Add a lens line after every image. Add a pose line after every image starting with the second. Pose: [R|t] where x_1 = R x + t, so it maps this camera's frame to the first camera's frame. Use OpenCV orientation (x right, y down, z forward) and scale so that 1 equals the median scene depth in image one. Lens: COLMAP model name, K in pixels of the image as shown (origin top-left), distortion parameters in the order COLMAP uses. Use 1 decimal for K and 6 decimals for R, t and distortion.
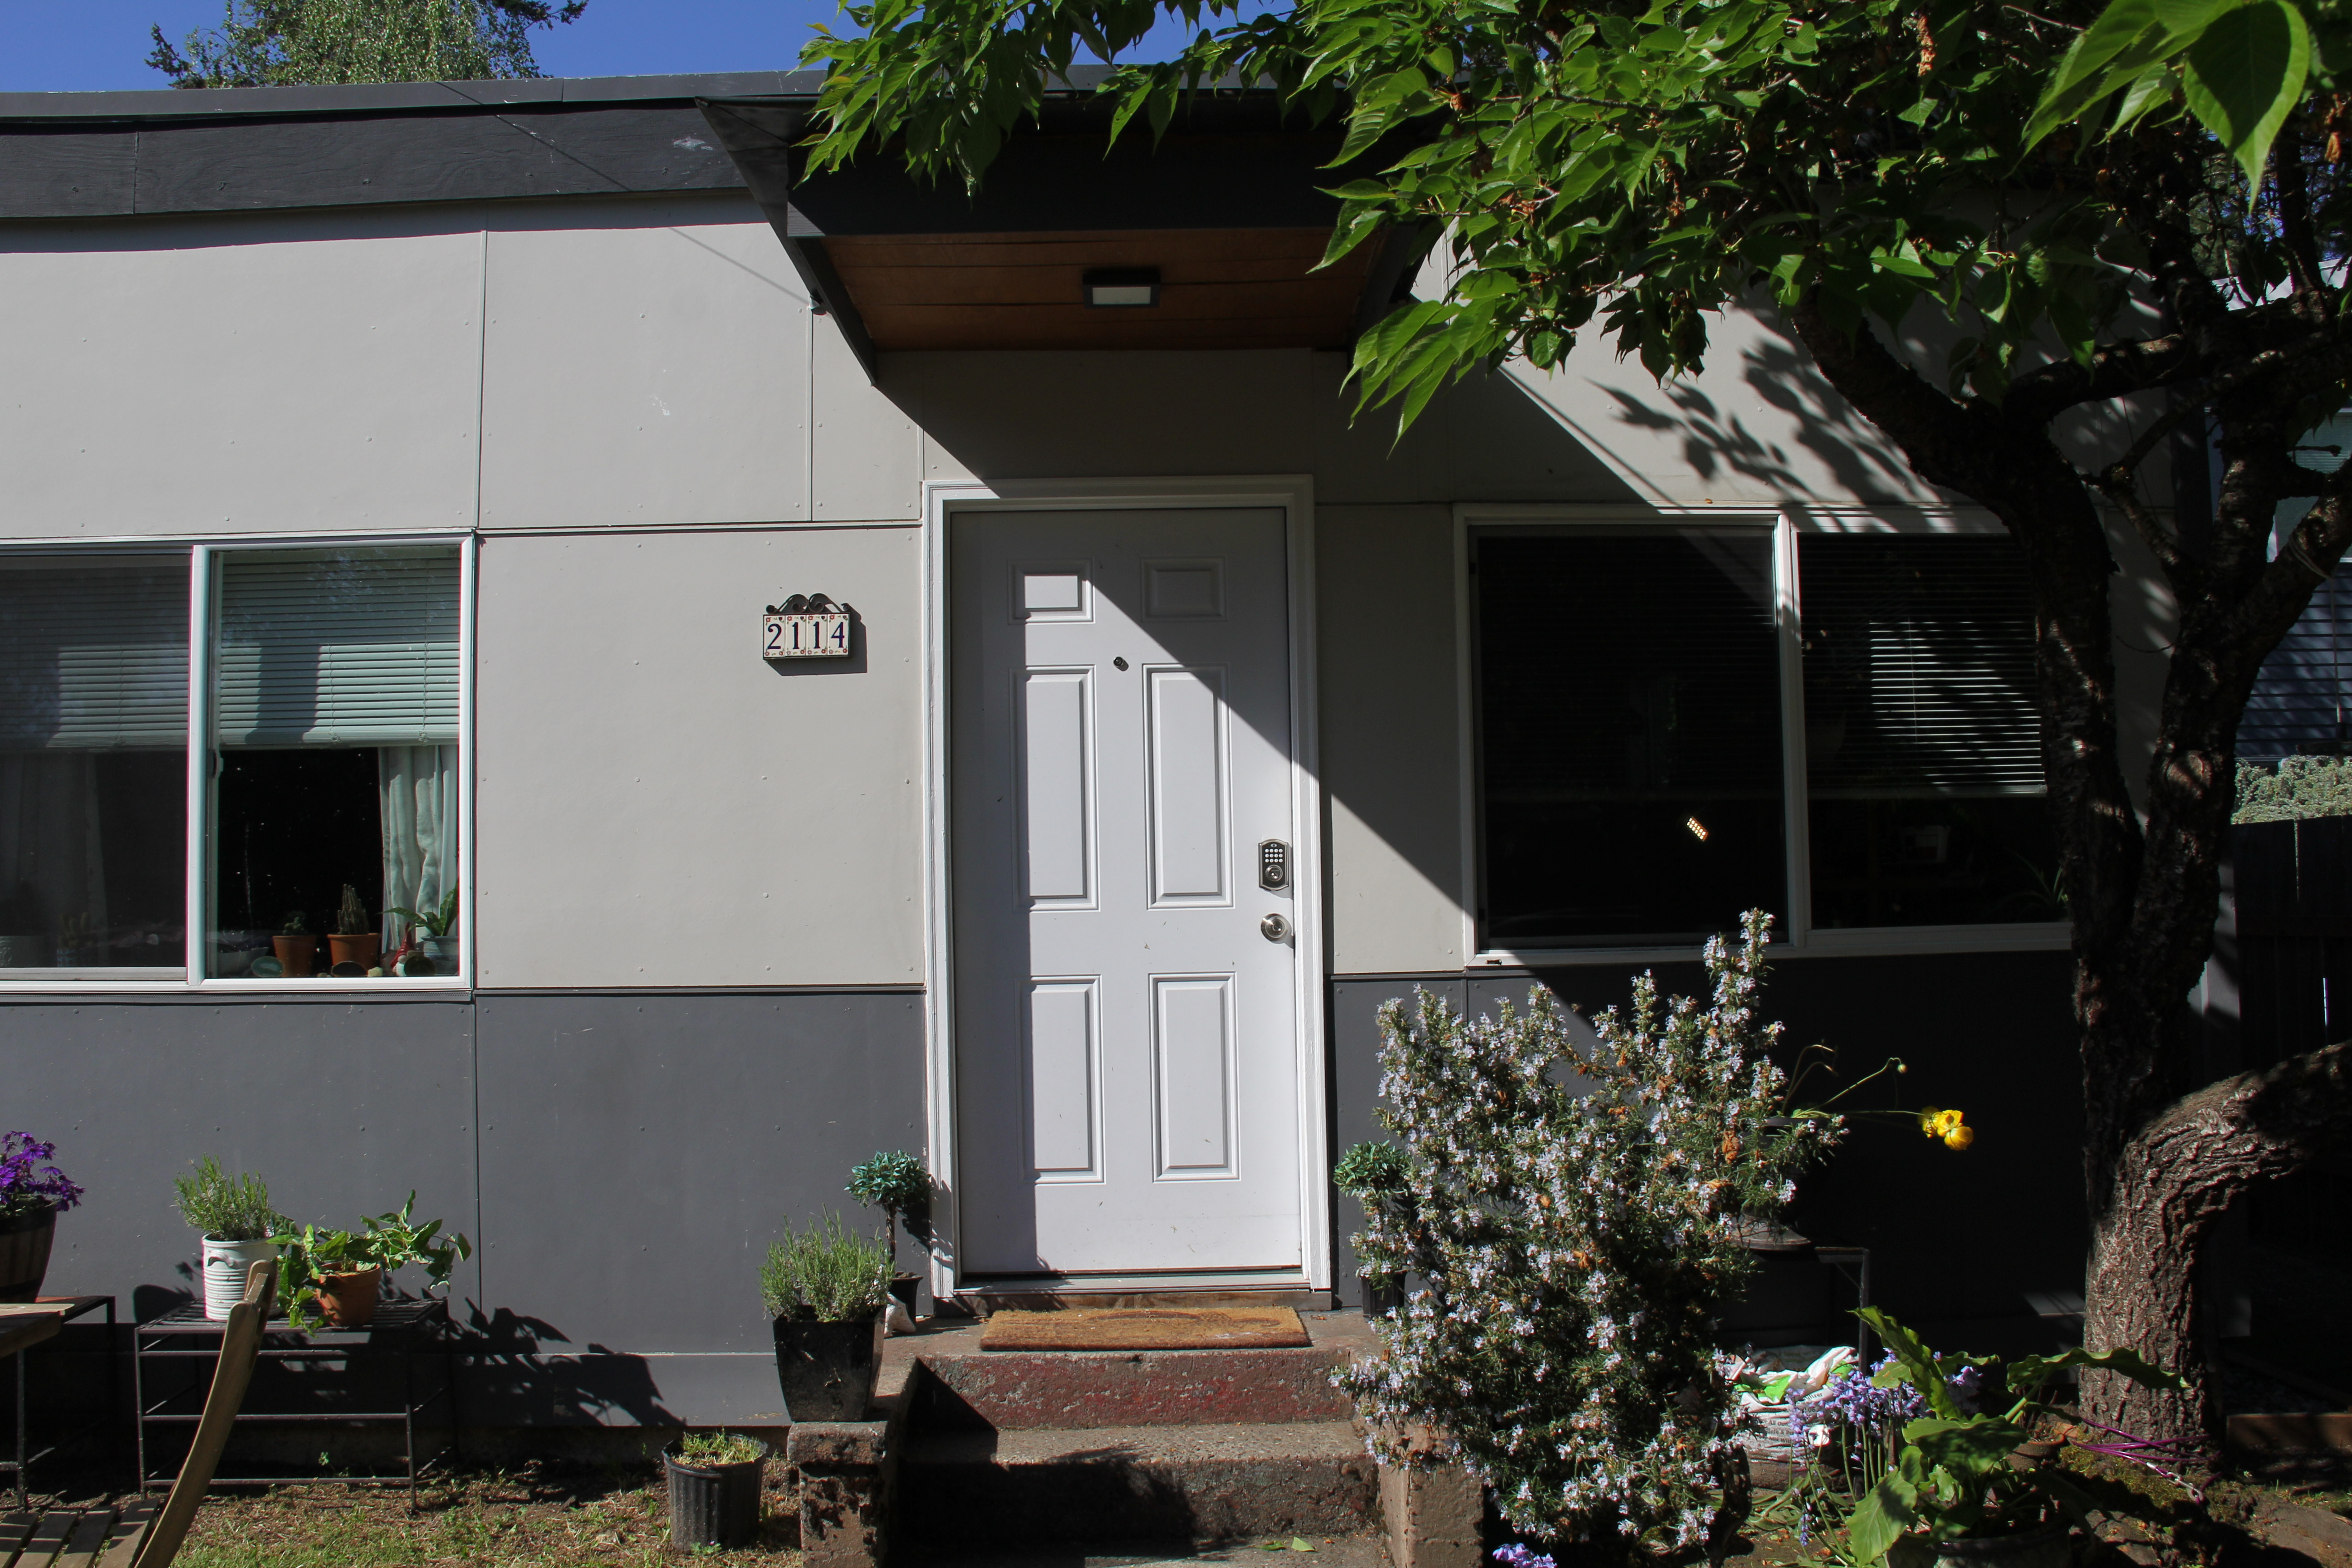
lens RADIAL K [[1975.2, 0, 1170.0], [0, 1975.2, 811.6], [0, 0, 1]] dist [-0.191328, 0.170674]
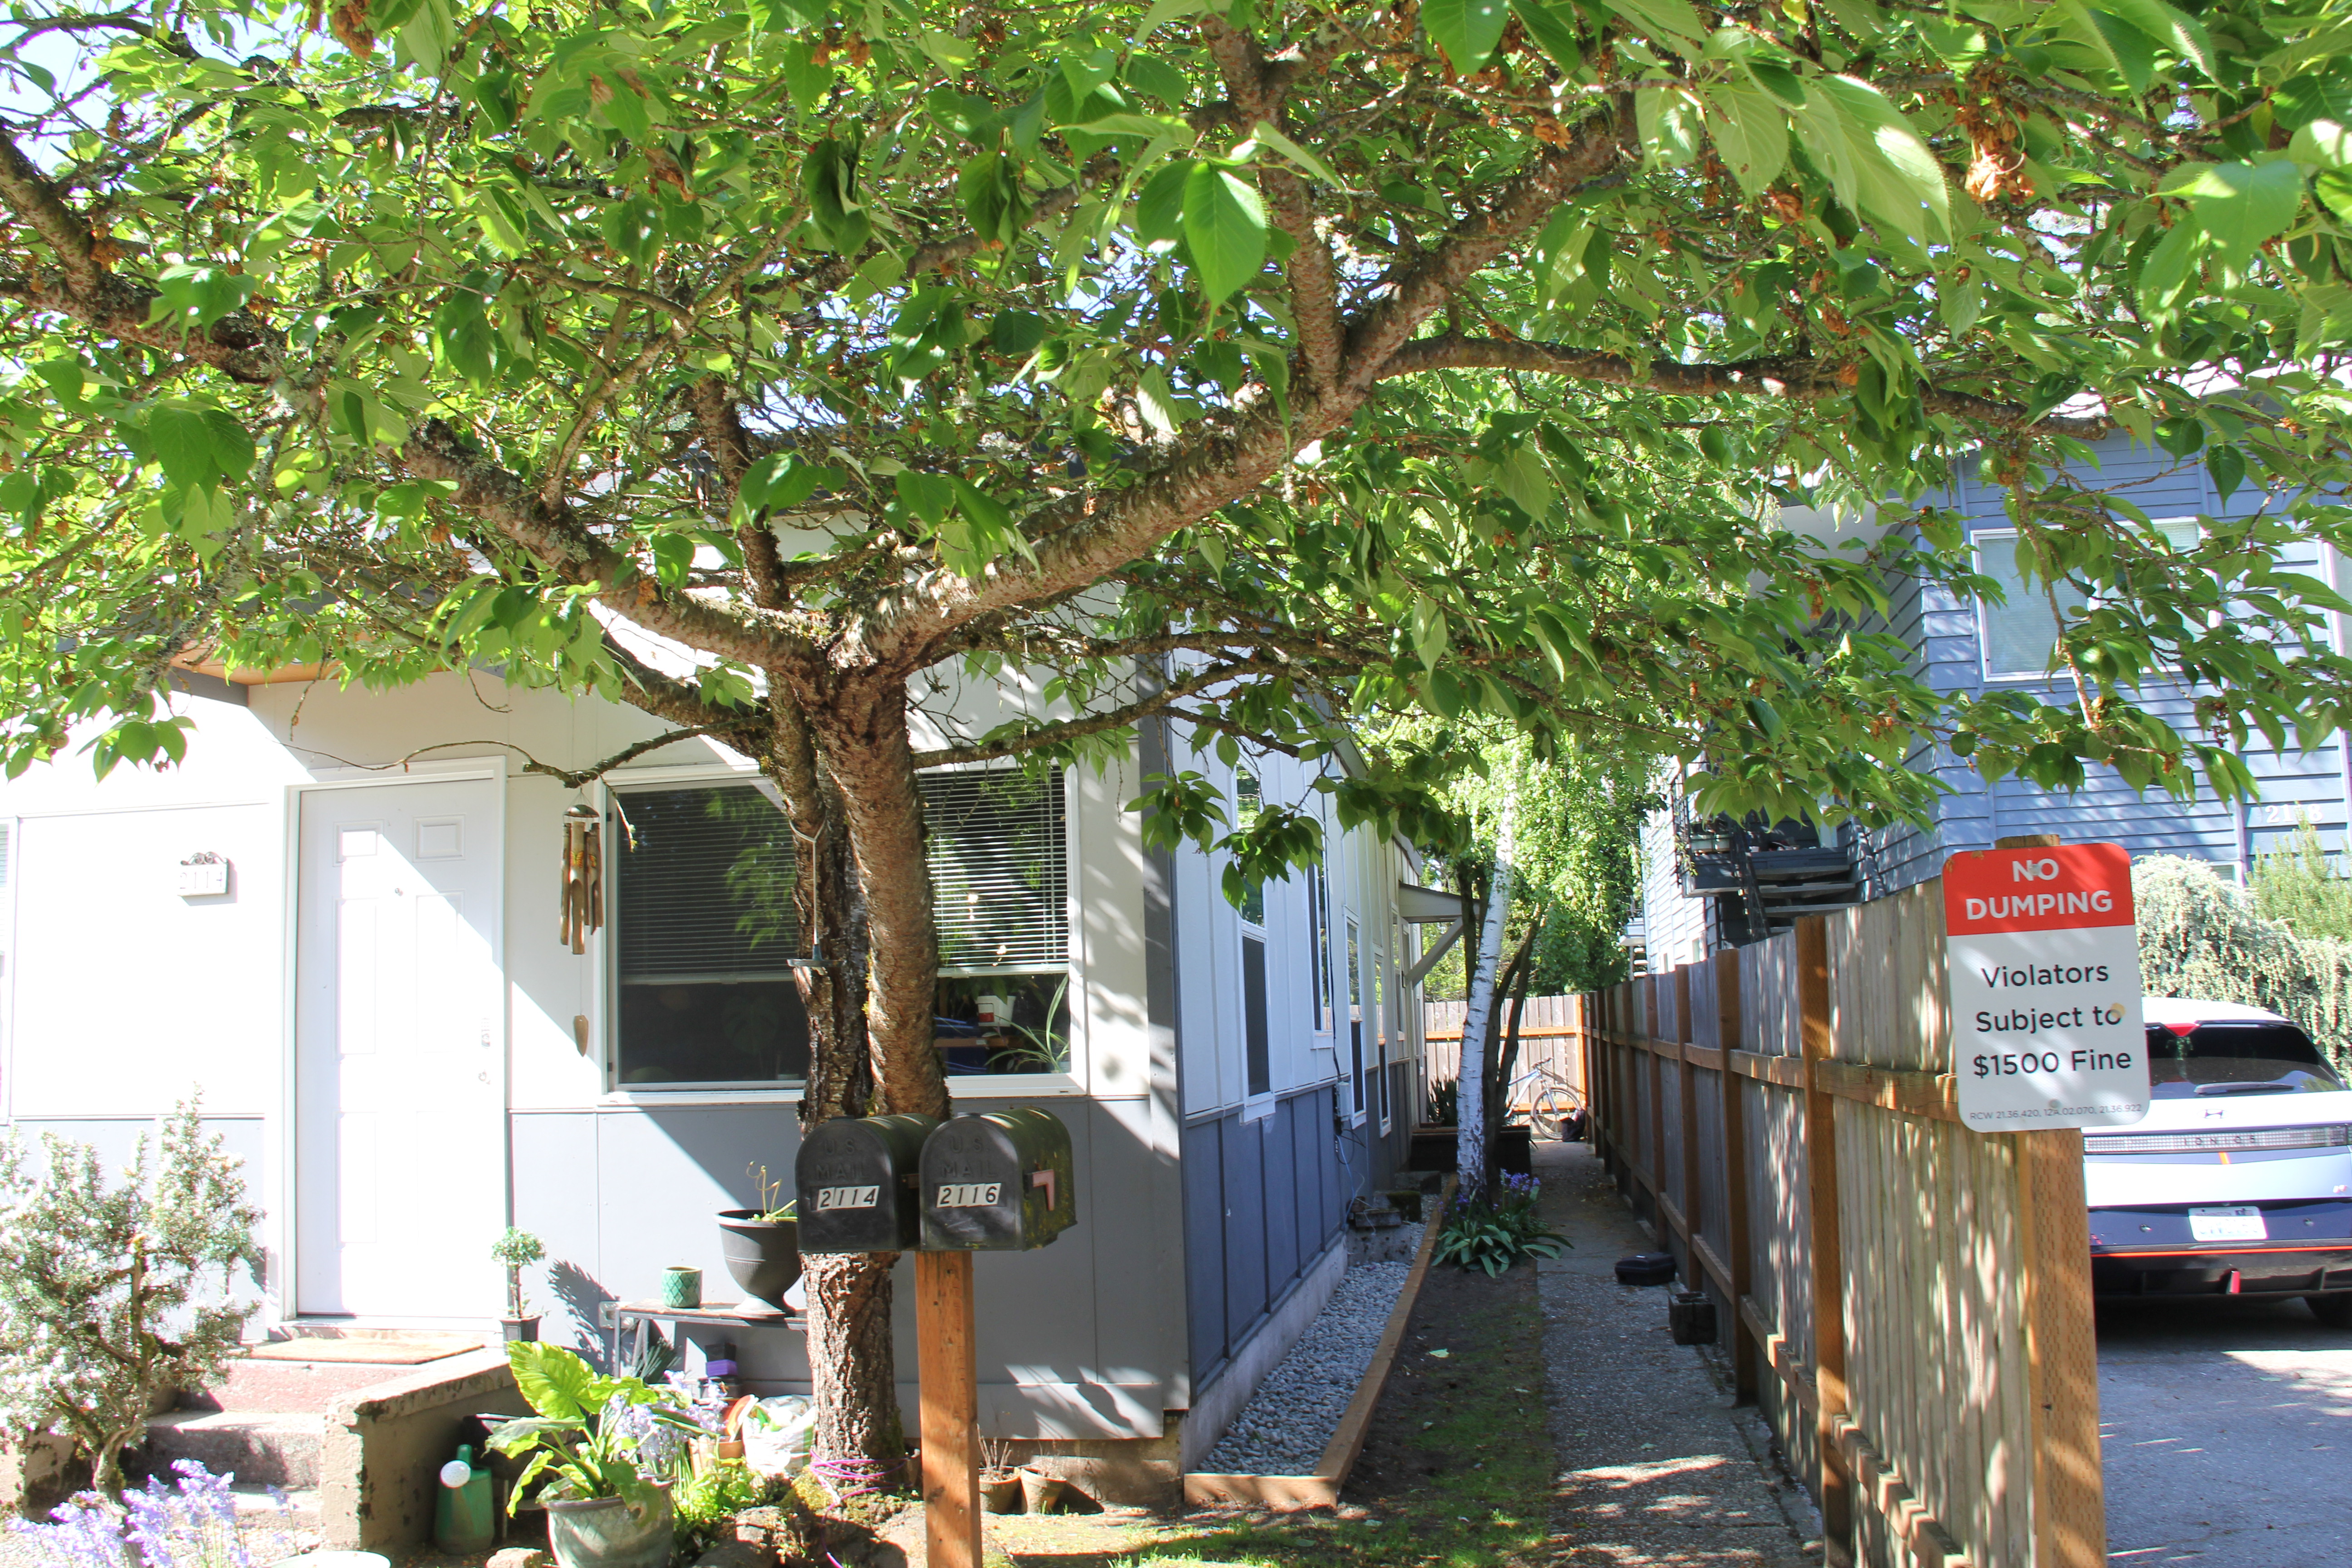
lens RADIAL K [[1975.2, 0, 1170.0], [0, 1975.2, 811.6], [0, 0, 1]] dist [-0.191328, 0.170674]
pose [[0.976019, -0.038597, -0.214237, 0.842612], [0.026582, 0.997923, -0.058685, -0.036376], [0.216057, 0.051583, 0.975017, -0.258868]]
